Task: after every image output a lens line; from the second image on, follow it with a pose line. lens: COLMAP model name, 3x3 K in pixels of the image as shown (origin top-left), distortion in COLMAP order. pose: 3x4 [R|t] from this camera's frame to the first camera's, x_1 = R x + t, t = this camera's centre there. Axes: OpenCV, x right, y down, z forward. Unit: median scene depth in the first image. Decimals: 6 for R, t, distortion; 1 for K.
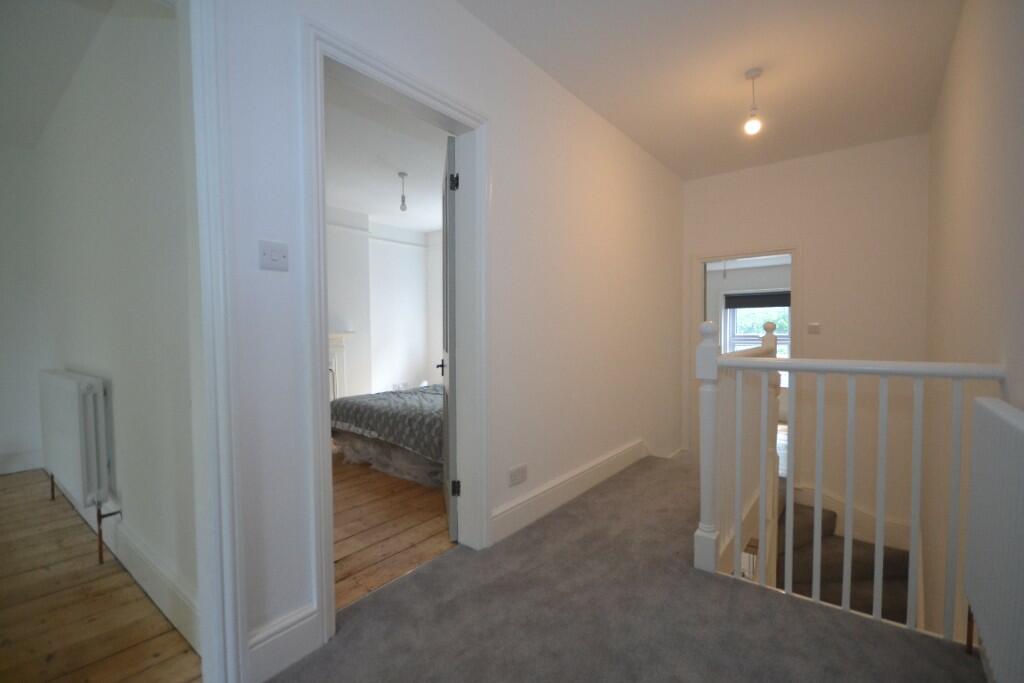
lens RADIAL K [[457.6, 0, 508.2], [0, 457.6, 345.1], [0, 0, 1]] dist [0.001135, 0.000278]
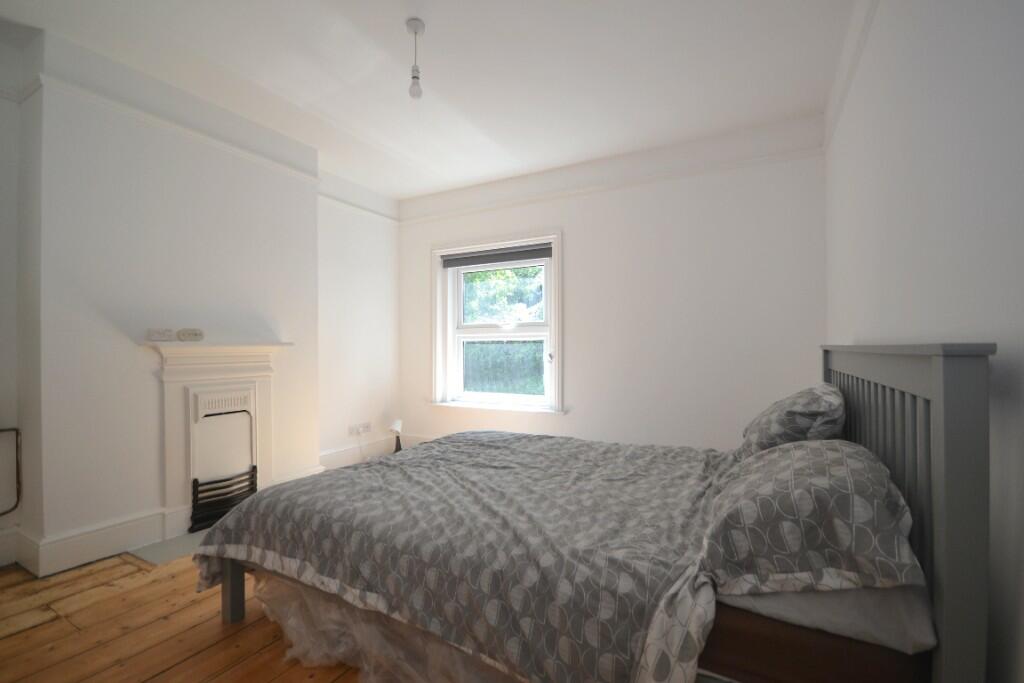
lens RADIAL K [[457.6, 0, 508.2], [0, 457.6, 345.1], [0, 0, 1]] dist [0.001135, 0.000278]
pose [[0.986547, 0.006299, 0.163356, -0.243244], [0.000334, 0.999178, -0.040545, -0.004484], [-0.163477, 0.040054, 0.985734, 0.585412]]
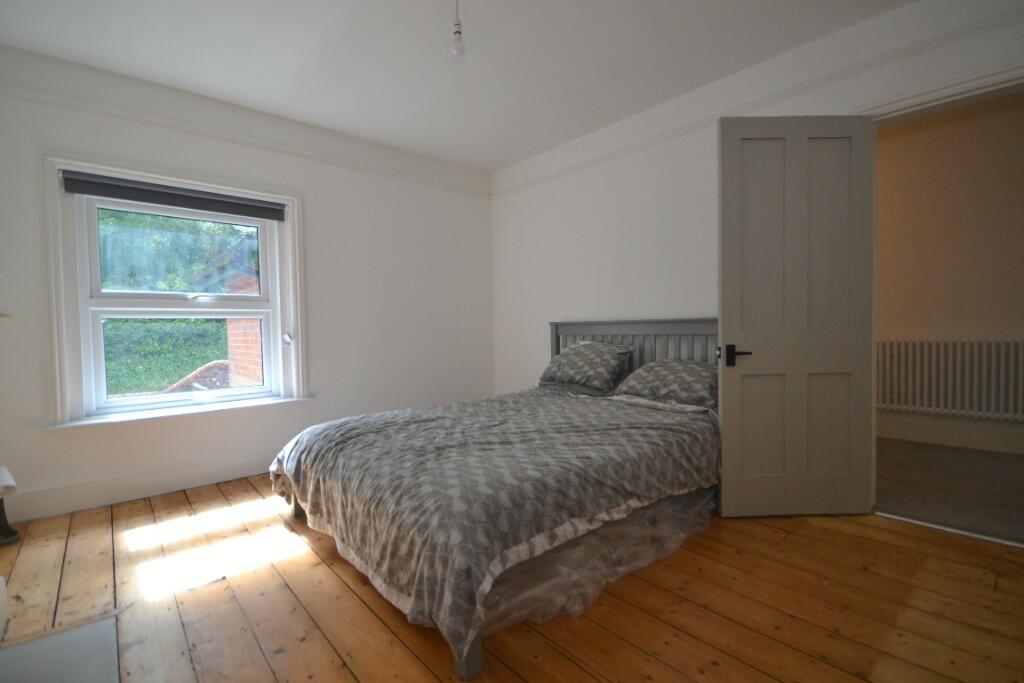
lens RADIAL K [[457.6, 0, 508.2], [0, 457.6, 345.1], [0, 0, 1]] dist [0.001135, 0.000278]
pose [[0.180645, -0.027455, 0.983165, -0.807627], [0.052890, 0.998435, 0.018164, 0.001871], [-0.982125, 0.048718, 0.181815, 1.022705]]
